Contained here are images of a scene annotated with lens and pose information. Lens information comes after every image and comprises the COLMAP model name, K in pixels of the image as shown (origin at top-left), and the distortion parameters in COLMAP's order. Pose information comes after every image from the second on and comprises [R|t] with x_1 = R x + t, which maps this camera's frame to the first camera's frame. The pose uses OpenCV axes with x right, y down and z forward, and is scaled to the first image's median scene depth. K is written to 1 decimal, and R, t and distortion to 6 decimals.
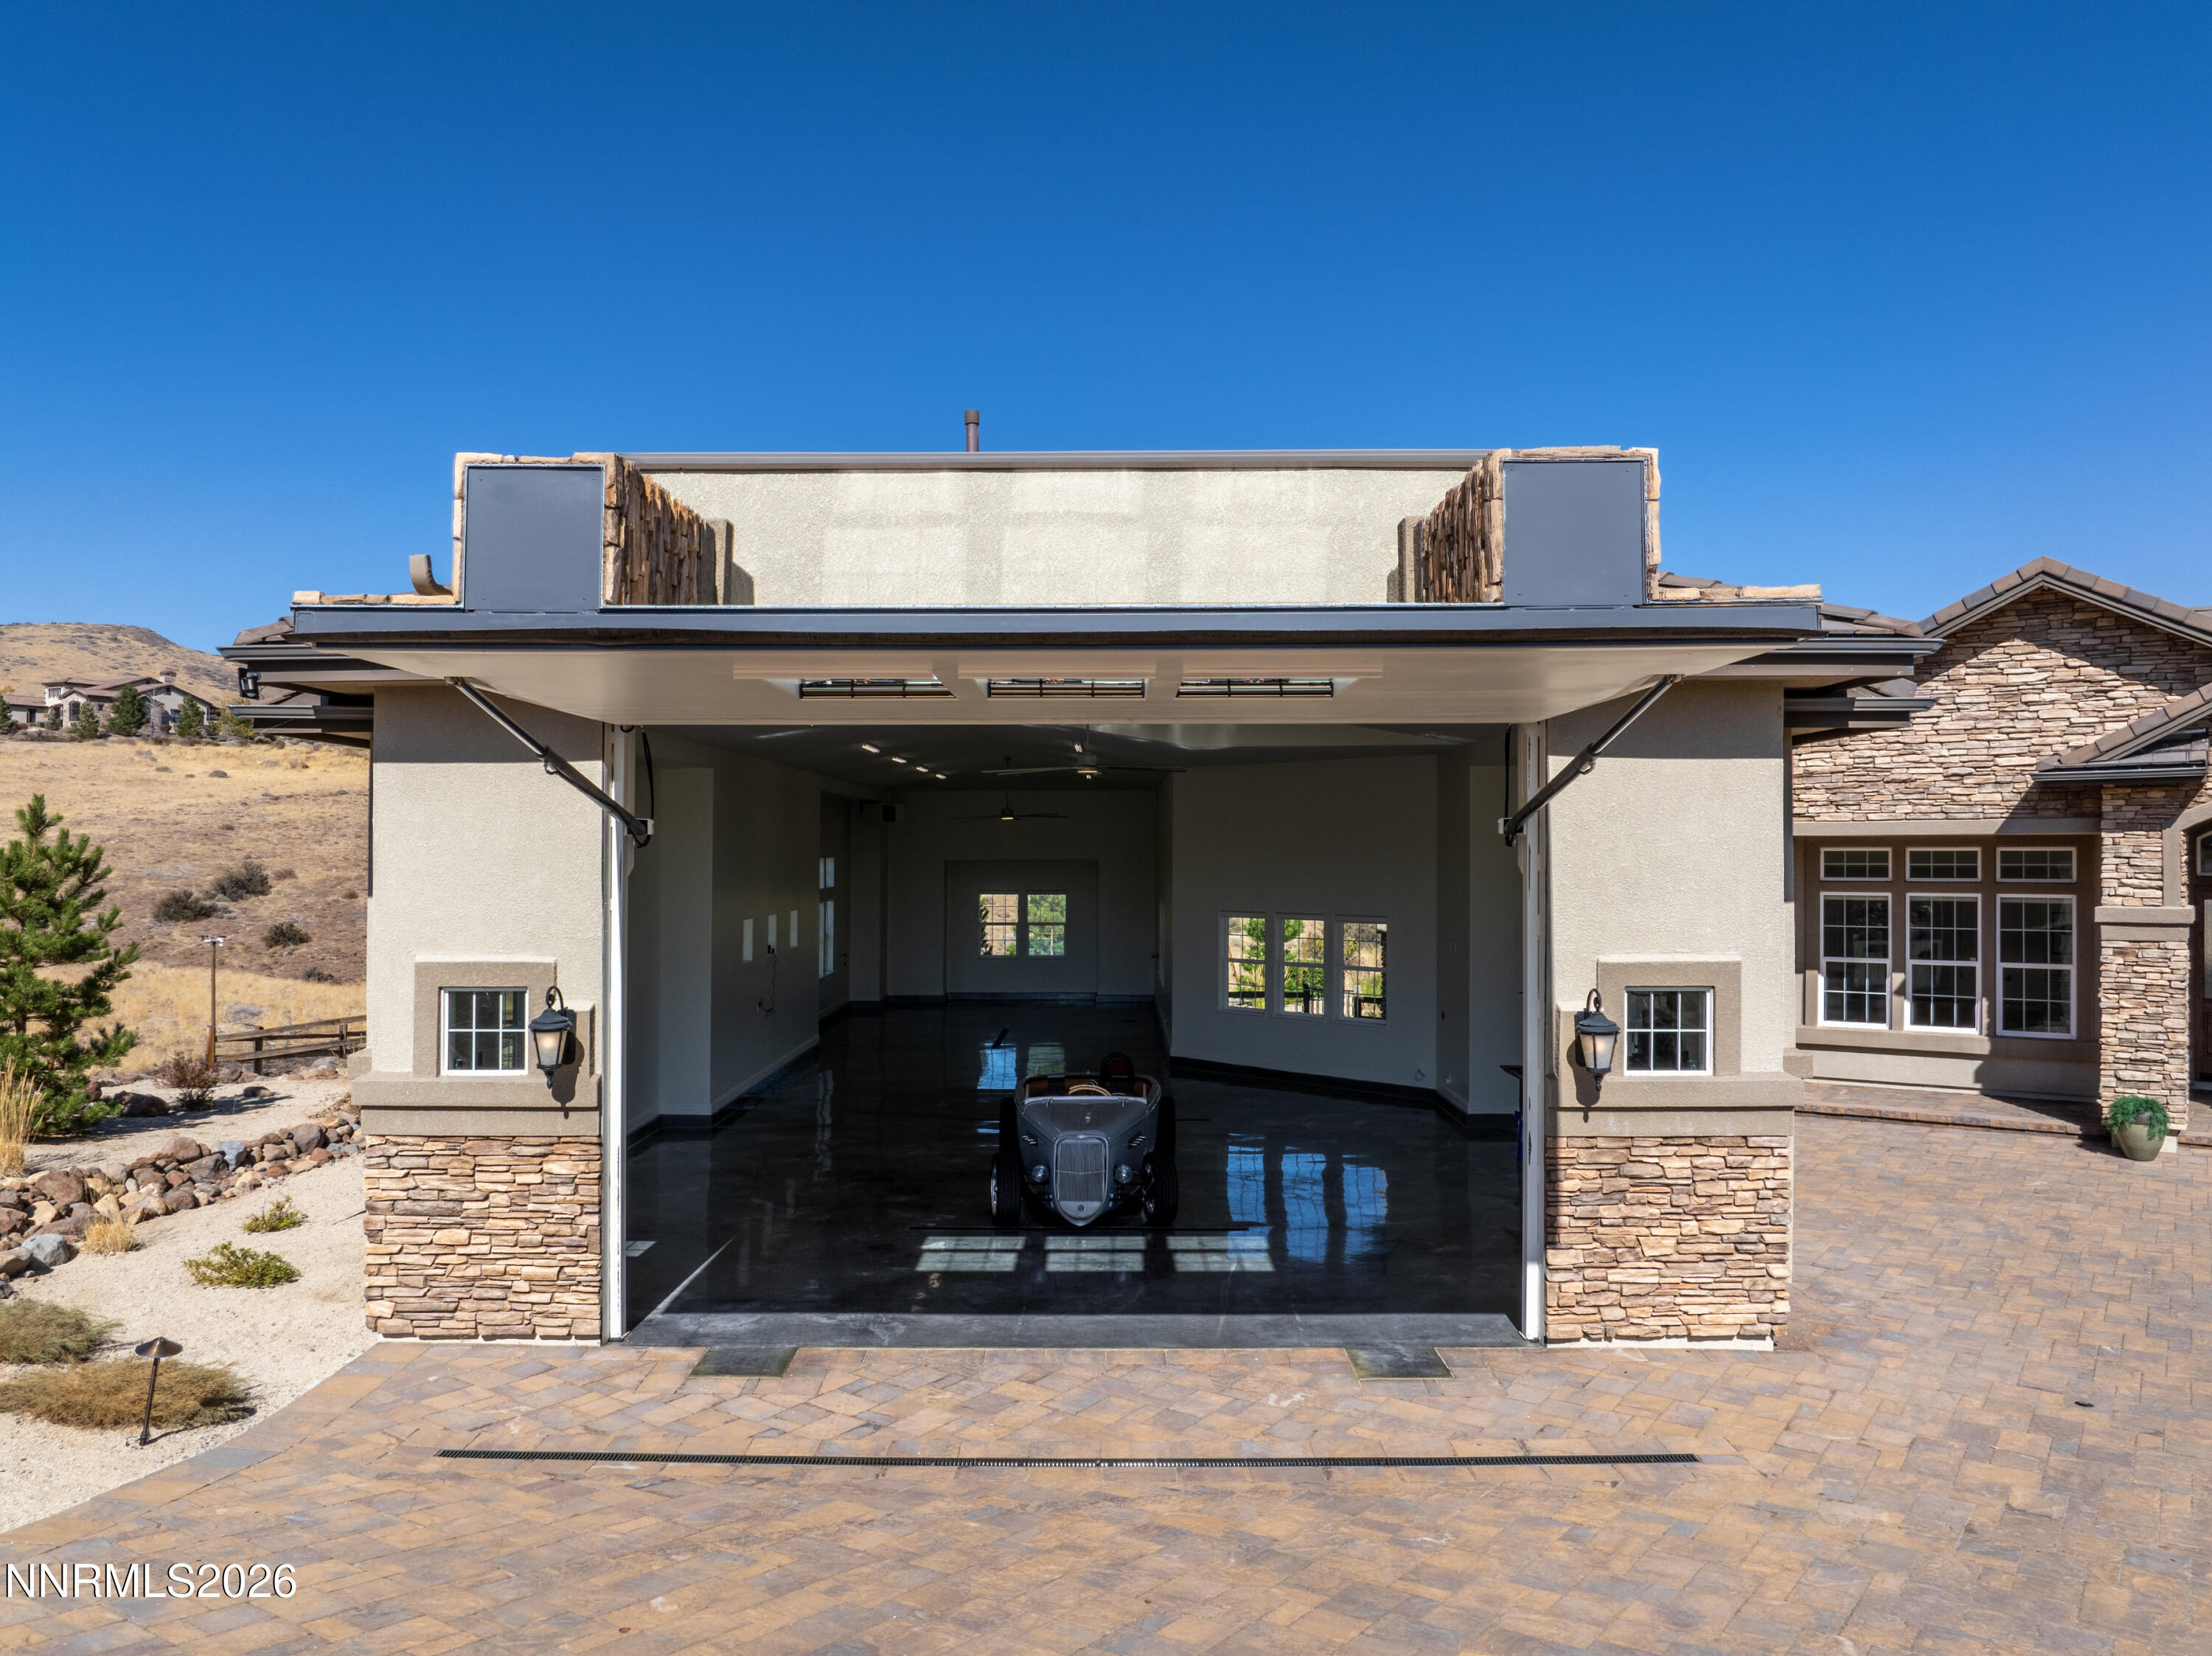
lens RADIAL K [[1576.0, 0, 1106.0], [0, 1576.0, 828.0], [0, 0, 1]] dist [-0.034877, -0.001413]
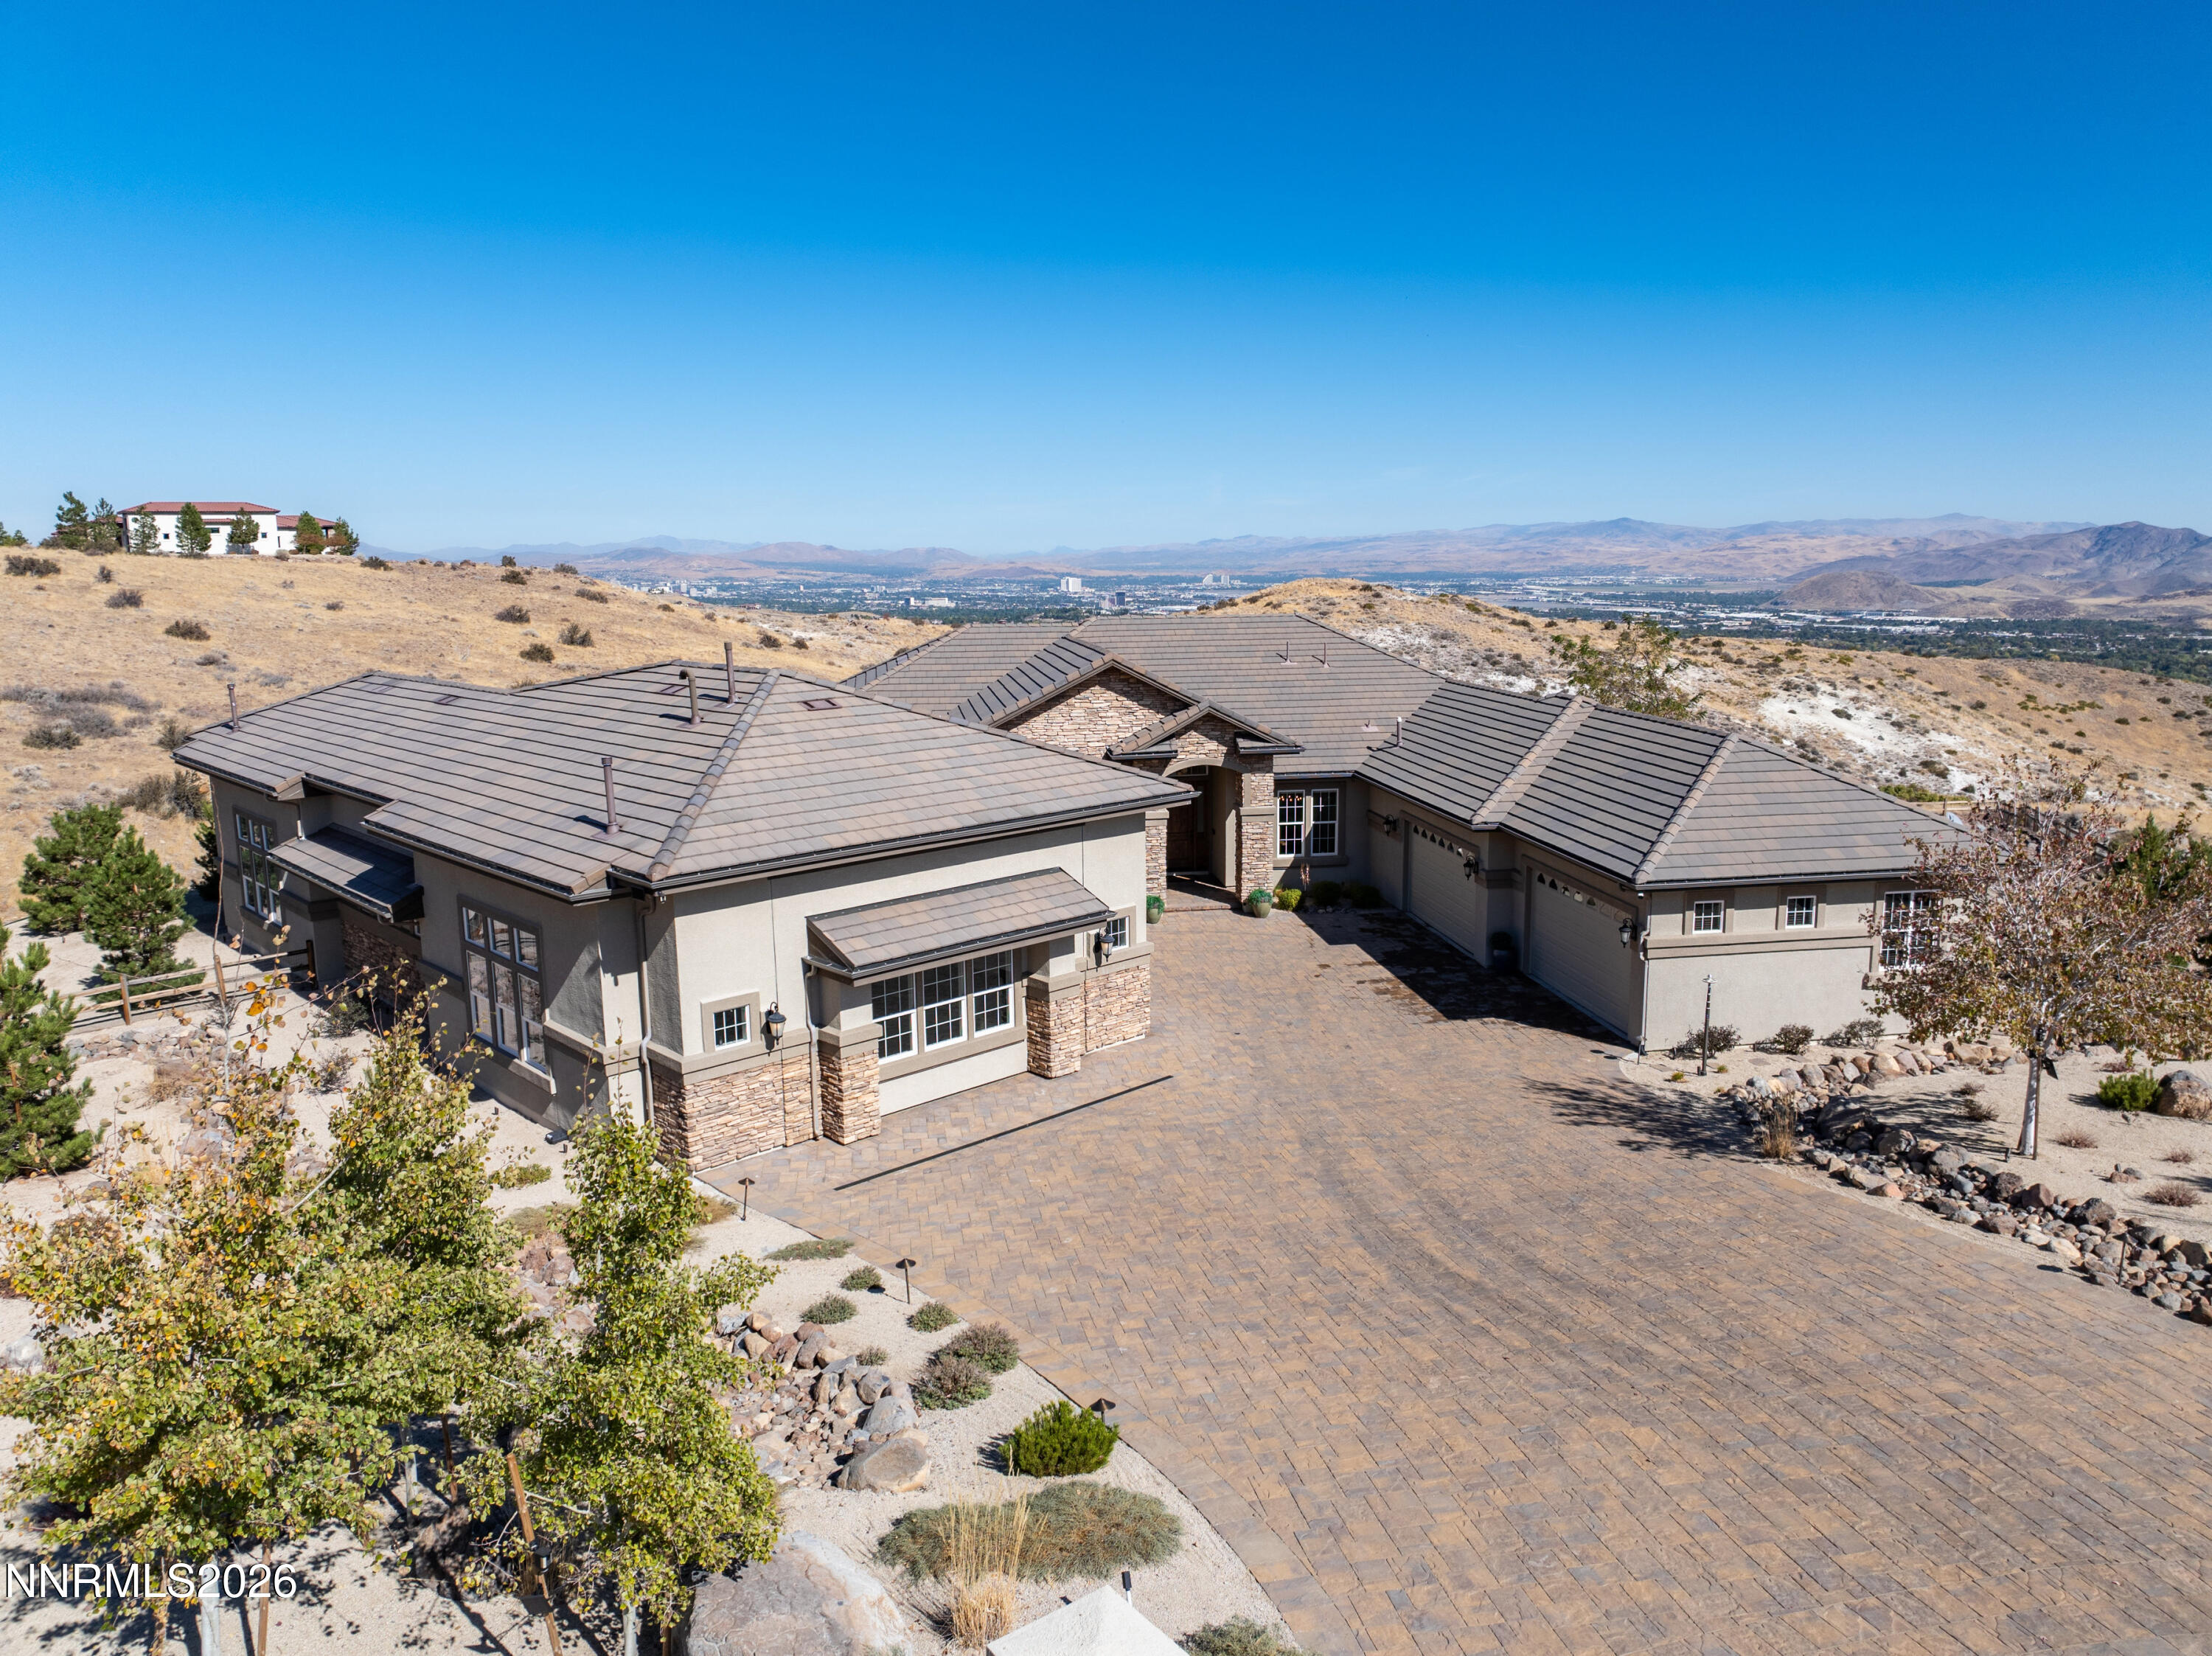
lens RADIAL K [[1576.0, 0, 1106.0], [0, 1576.0, 828.0], [0, 0, 1]] dist [-0.034877, -0.001413]
pose [[0.715296, -0.128558, 0.686895, -1.486507], [-0.002092, 0.982535, 0.186068, -0.552229], [-0.698818, -0.134530, 0.702534, -0.875739]]
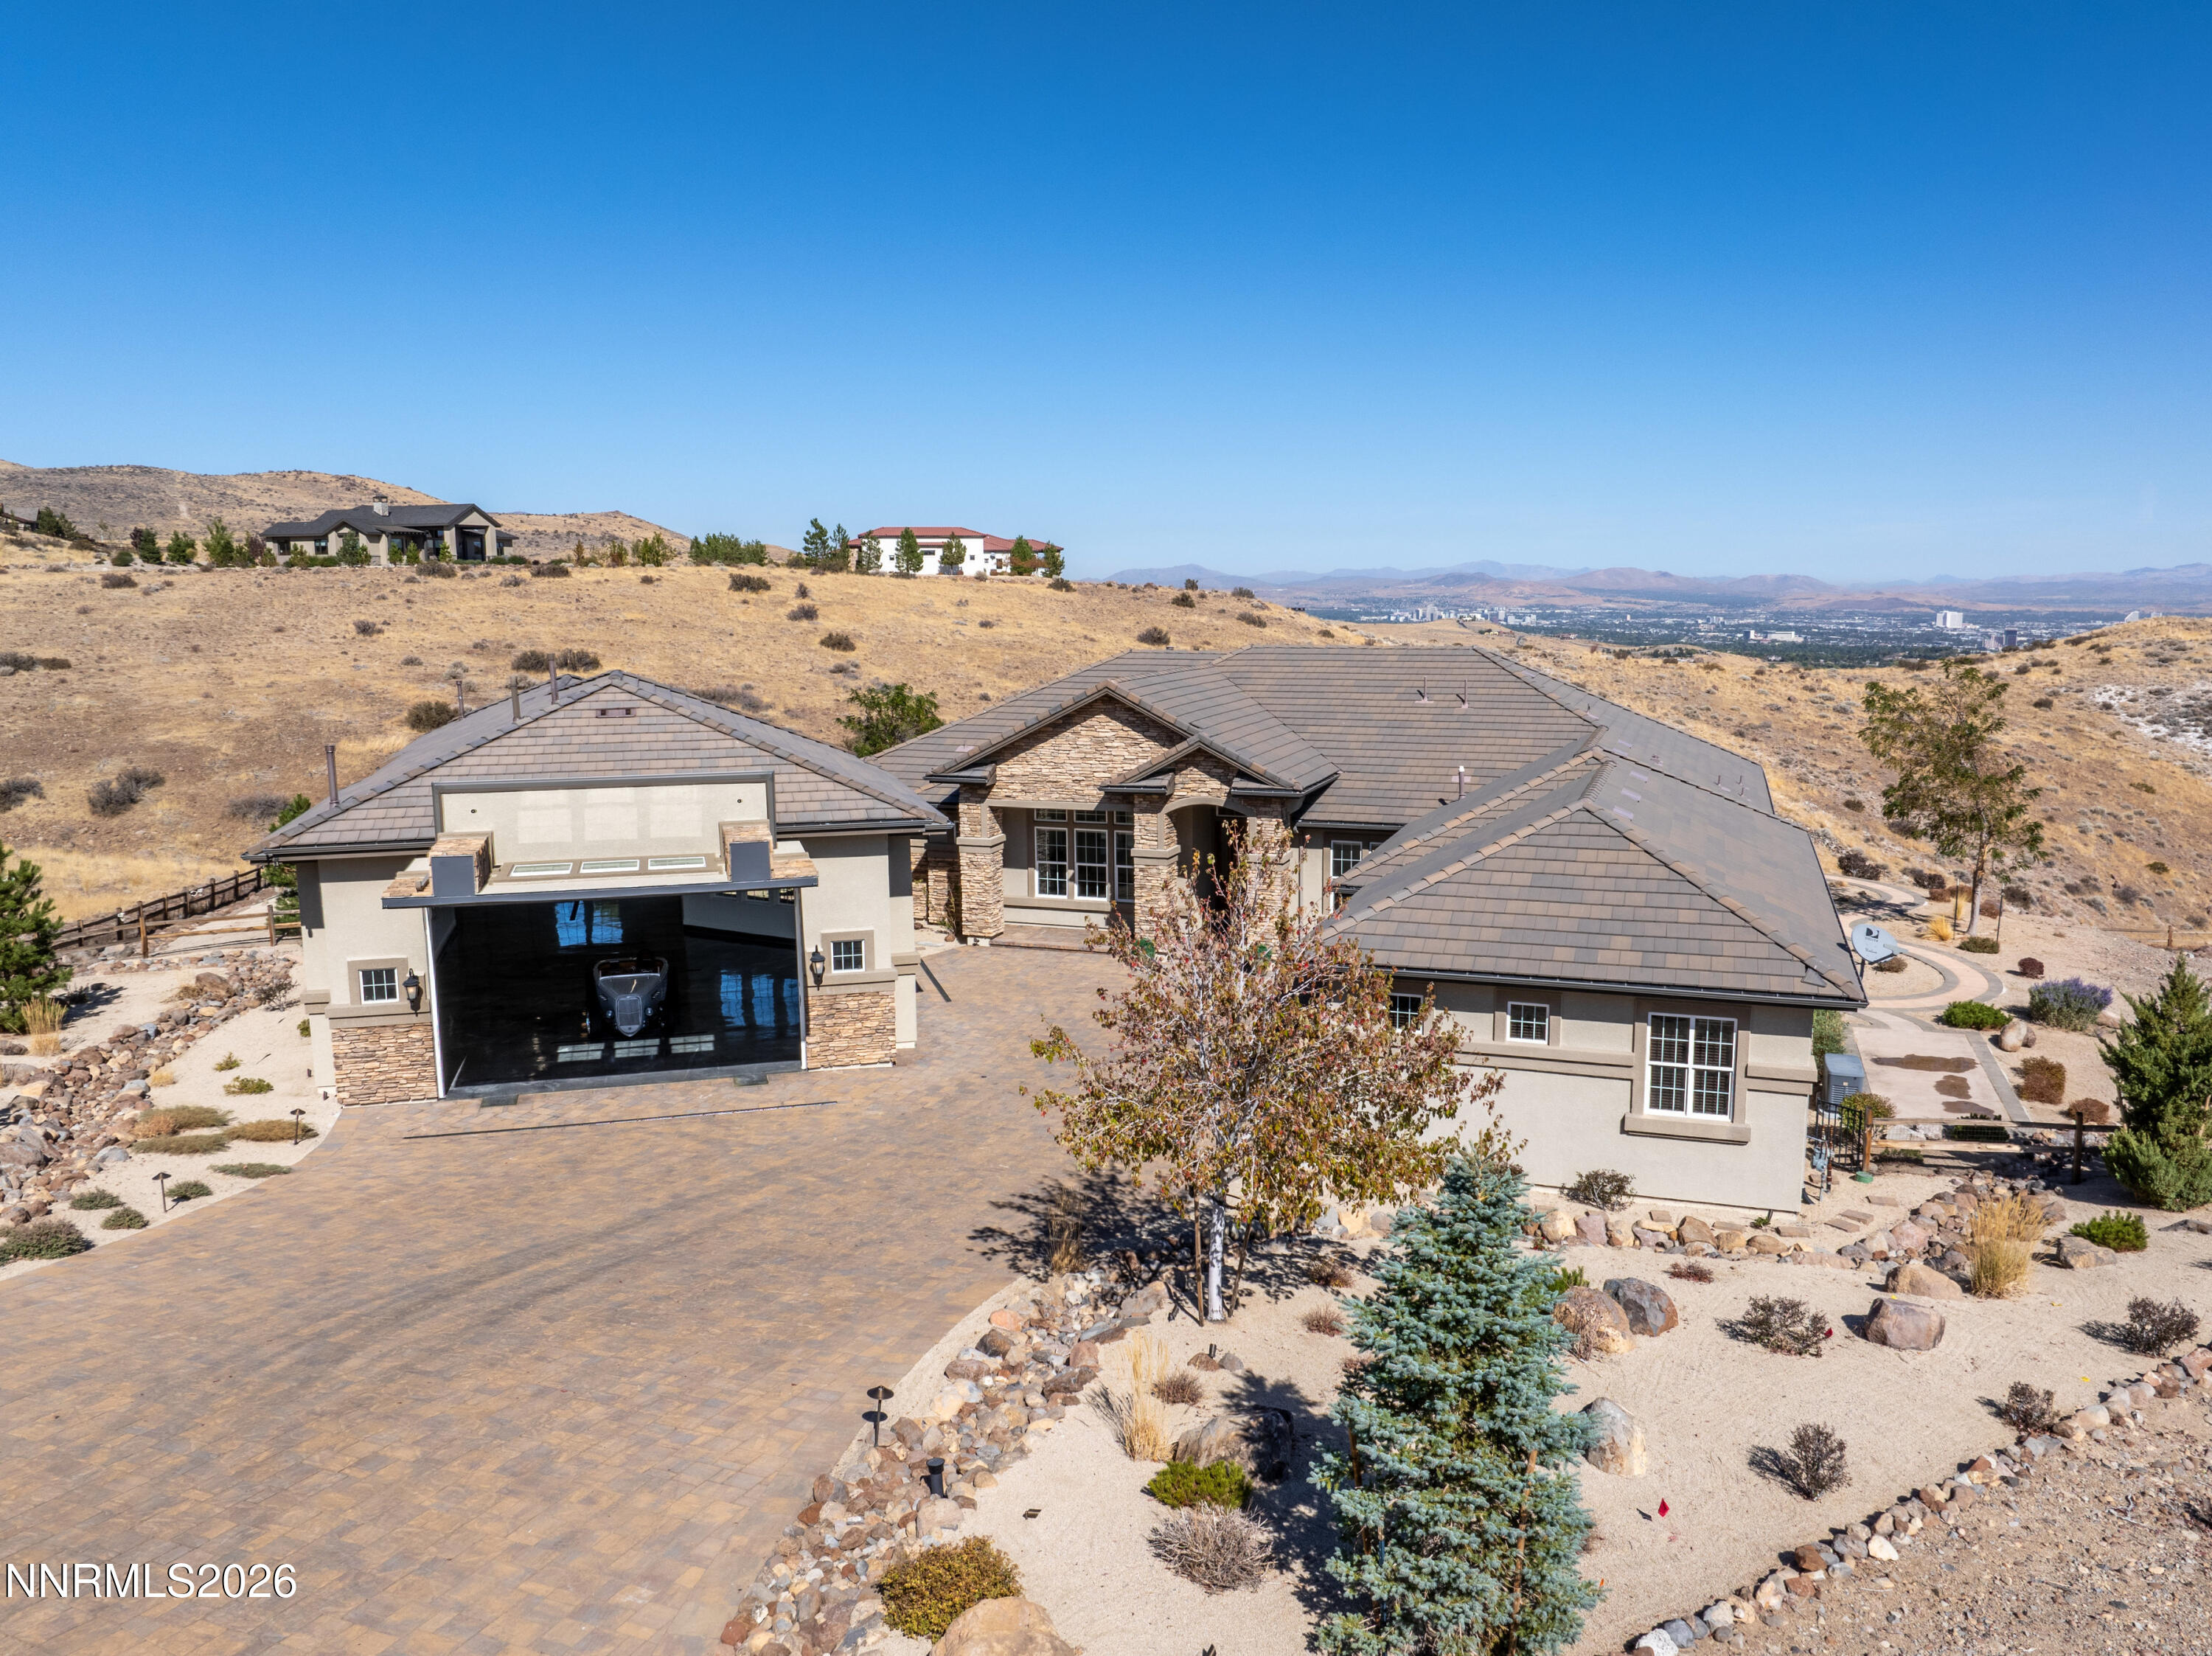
lens RADIAL K [[1671.5, 0, 1135.6], [0, 1671.5, 868.5], [0, 0, 1]] dist [-0.002692, -0.061206]
pose [[0.962017, -0.051194, 0.268148, 0.065938], [0.000828, 0.982801, 0.184664, -0.544799], [-0.272990, -0.177428, 0.945514, -1.819079]]
